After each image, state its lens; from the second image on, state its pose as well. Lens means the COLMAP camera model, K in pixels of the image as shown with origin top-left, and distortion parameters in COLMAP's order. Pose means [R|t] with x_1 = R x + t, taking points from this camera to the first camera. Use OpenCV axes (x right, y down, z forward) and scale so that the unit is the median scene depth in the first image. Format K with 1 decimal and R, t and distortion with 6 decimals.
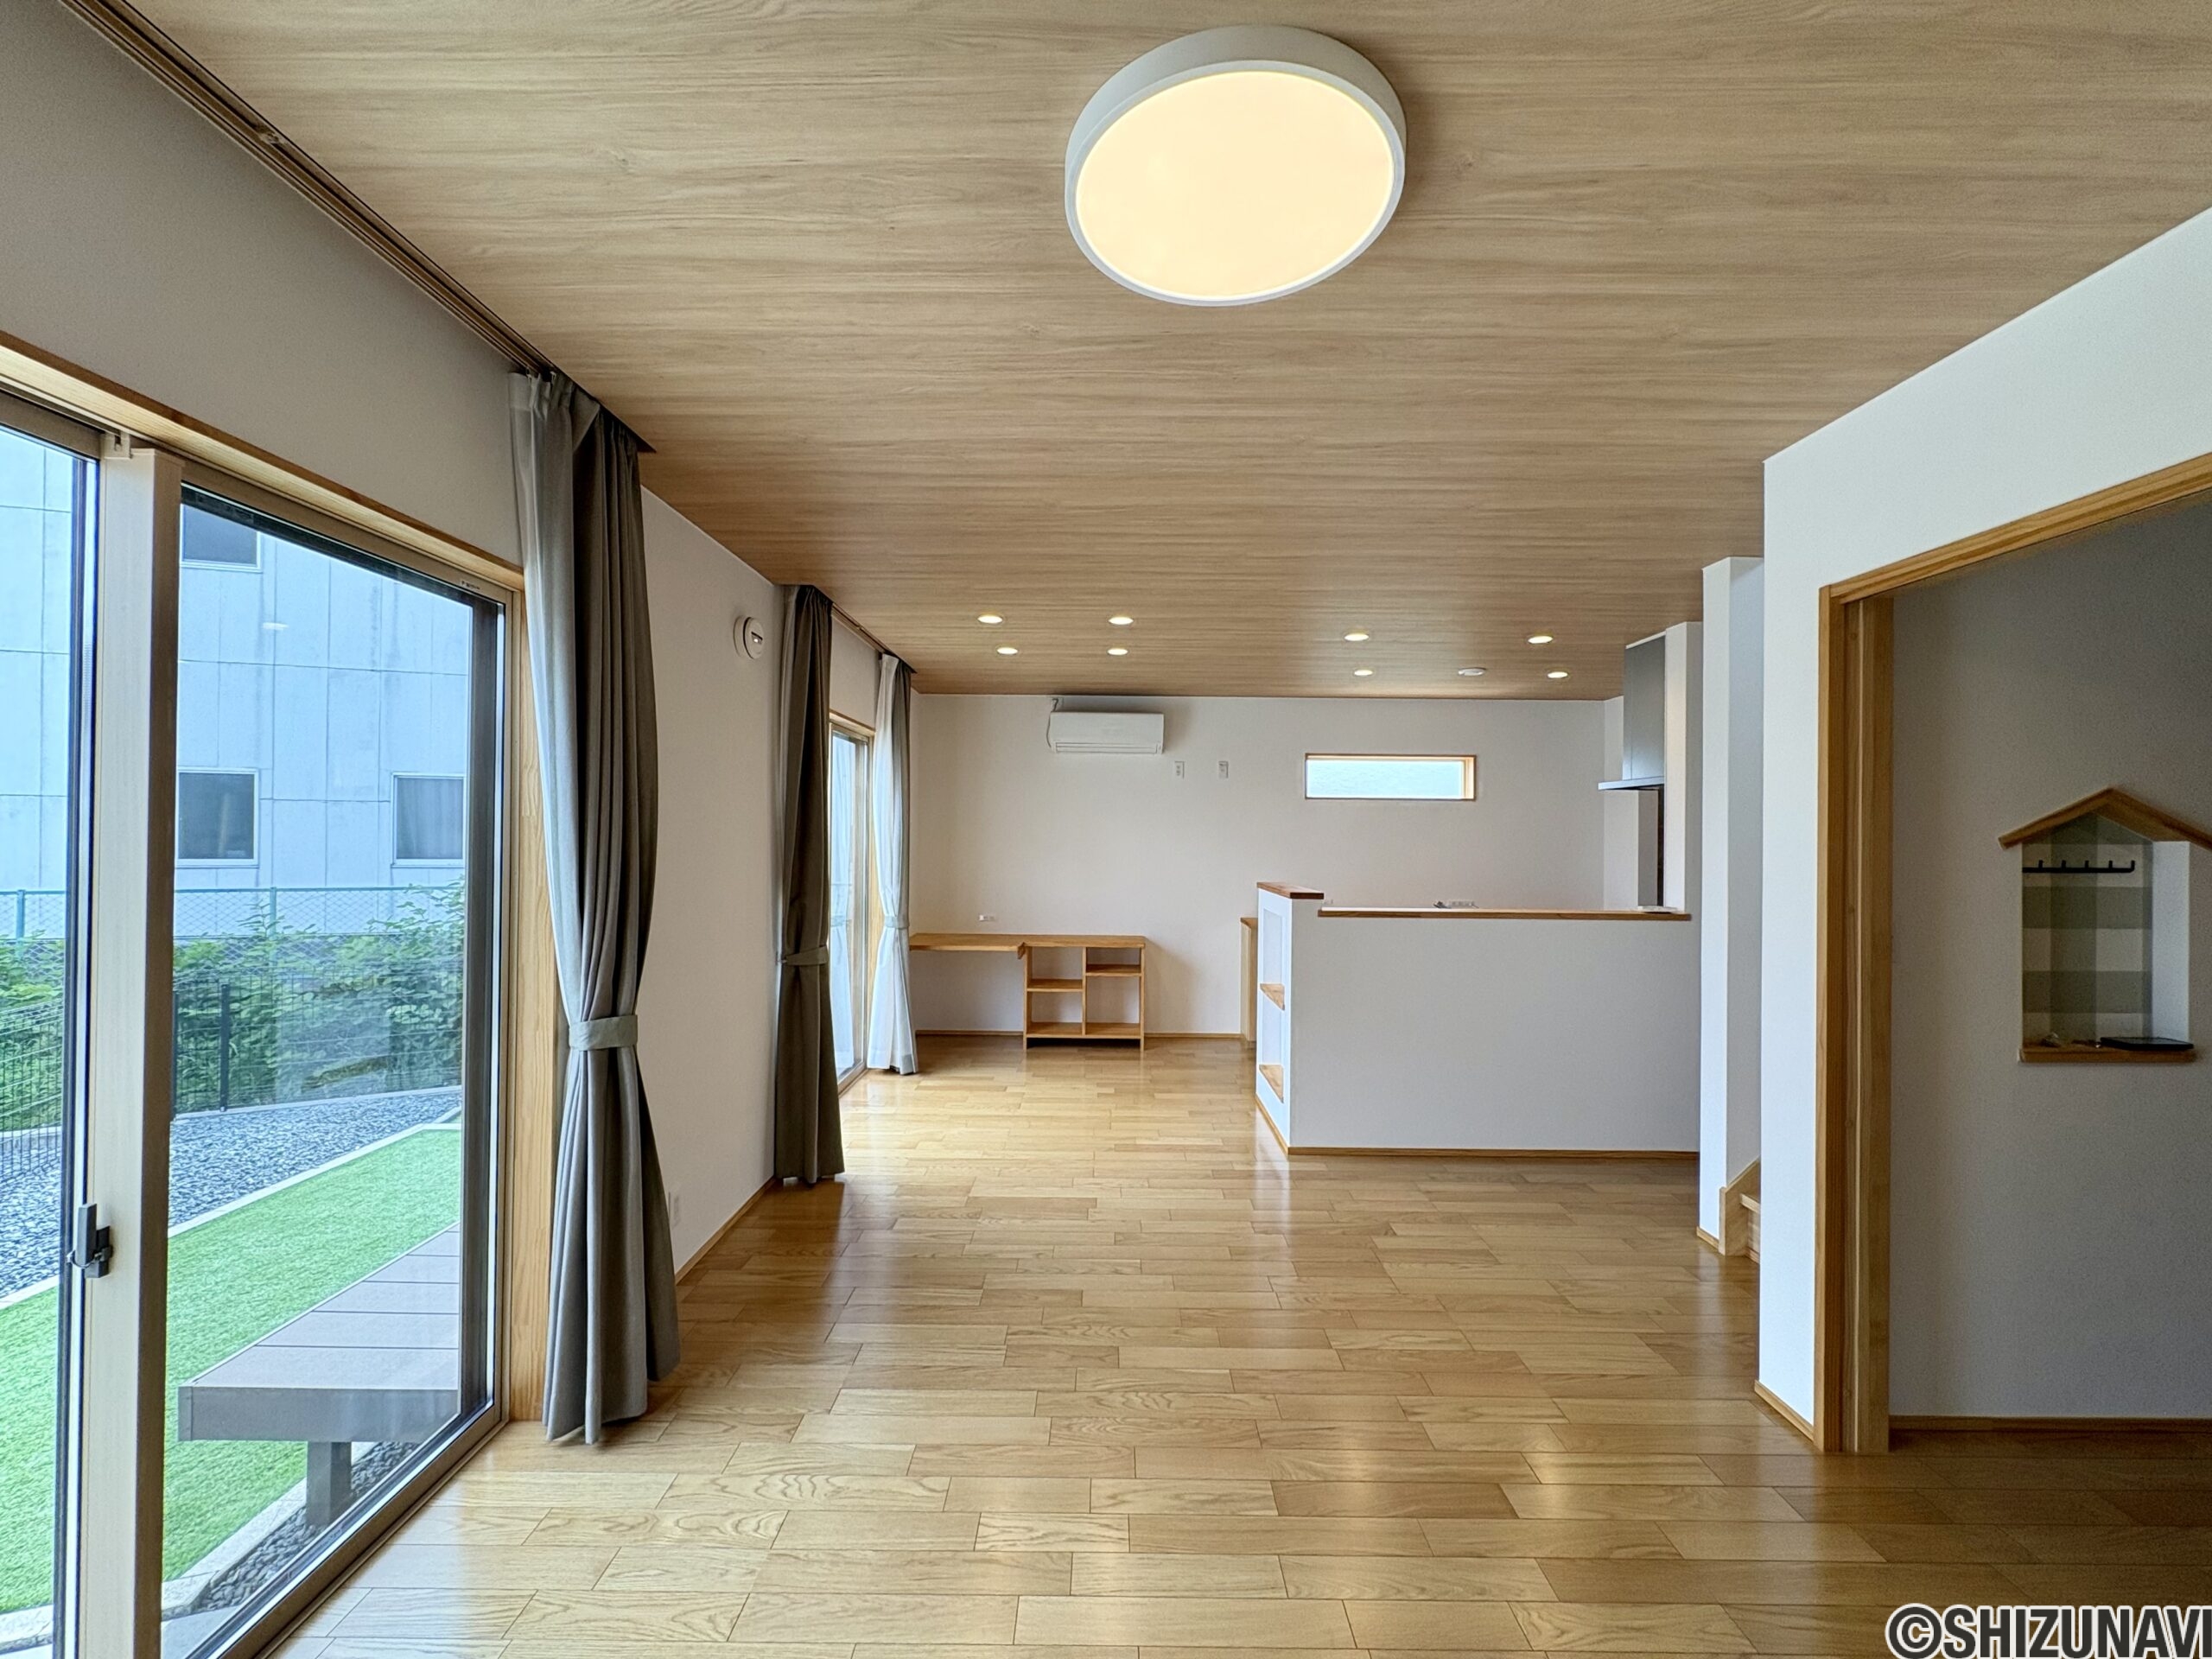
lens RADIAL K [[881.2, 0, 1106.0], [0, 881.2, 829.5], [0, 0, 1]] dist [-0.000180, 0.000042]
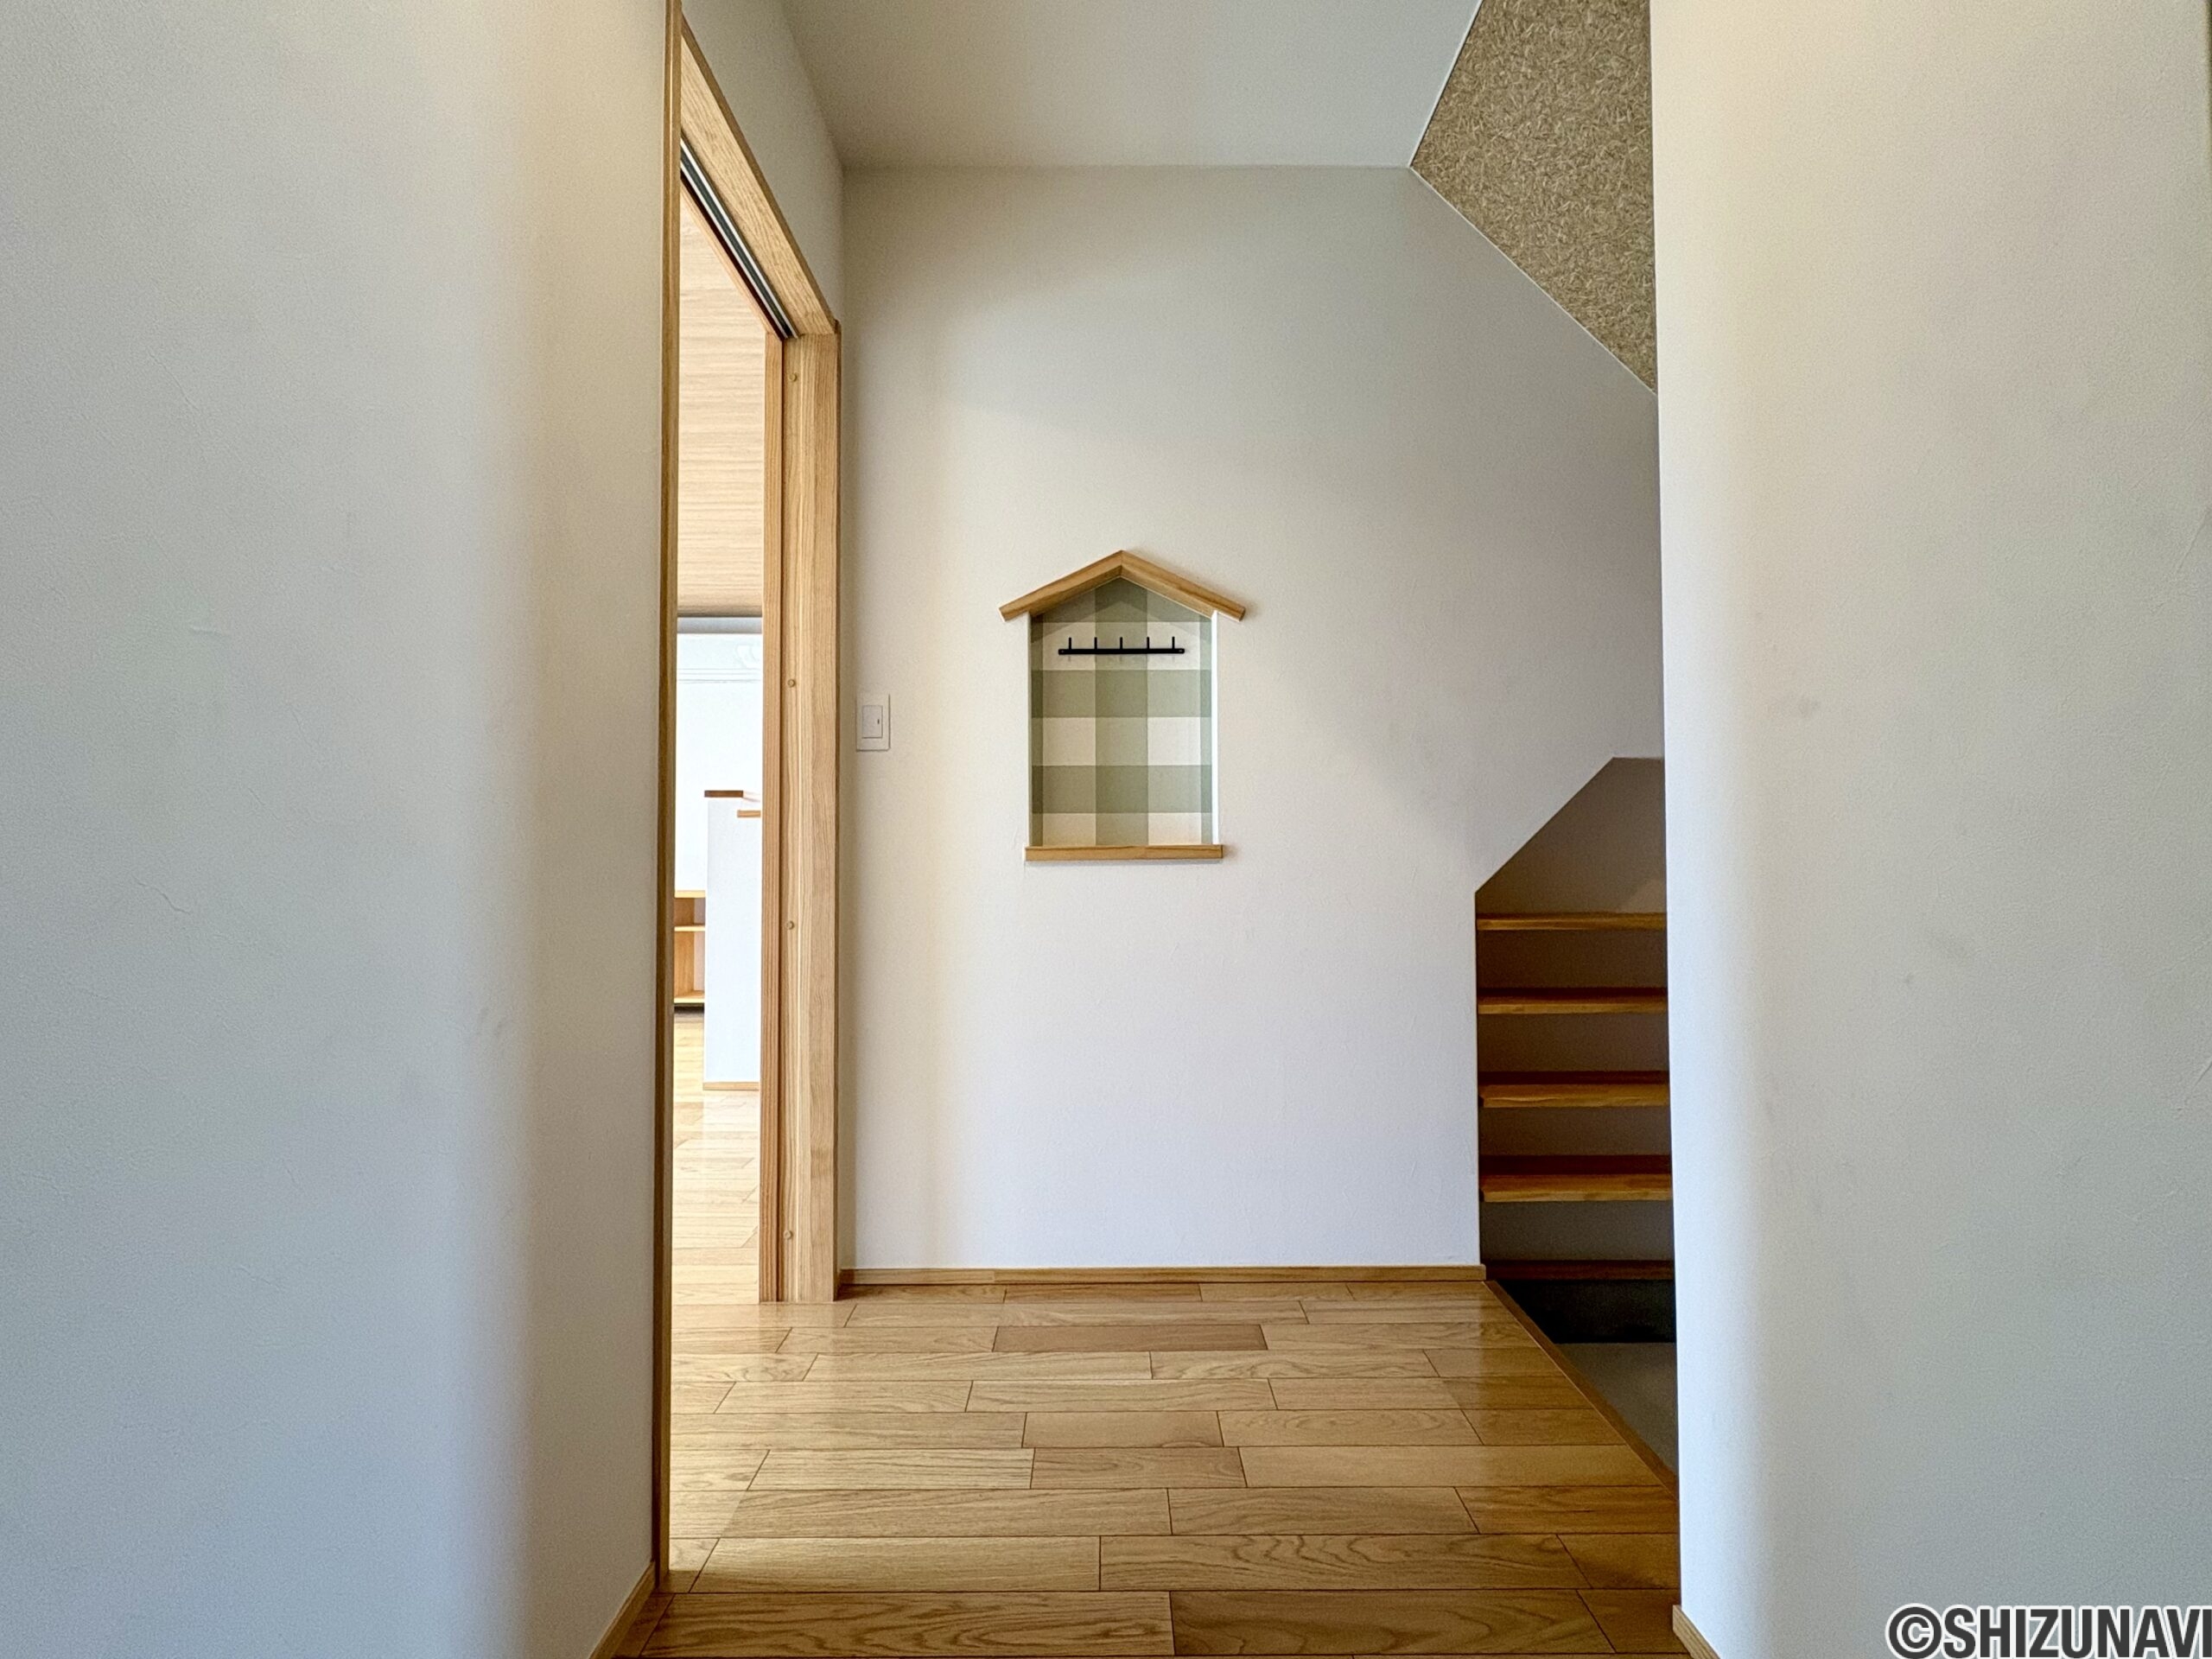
lens RADIAL K [[1005.4, 0, 1109.3], [0, 1005.4, 834.0], [0, 0, 1]] dist [0.000715, 0.000476]
pose [[0.999876, -0.014386, 0.006417, 0.831501], [0.014499, 0.999736, -0.017840, 0.190693], [-0.006158, 0.017930, 0.999820, -0.004516]]
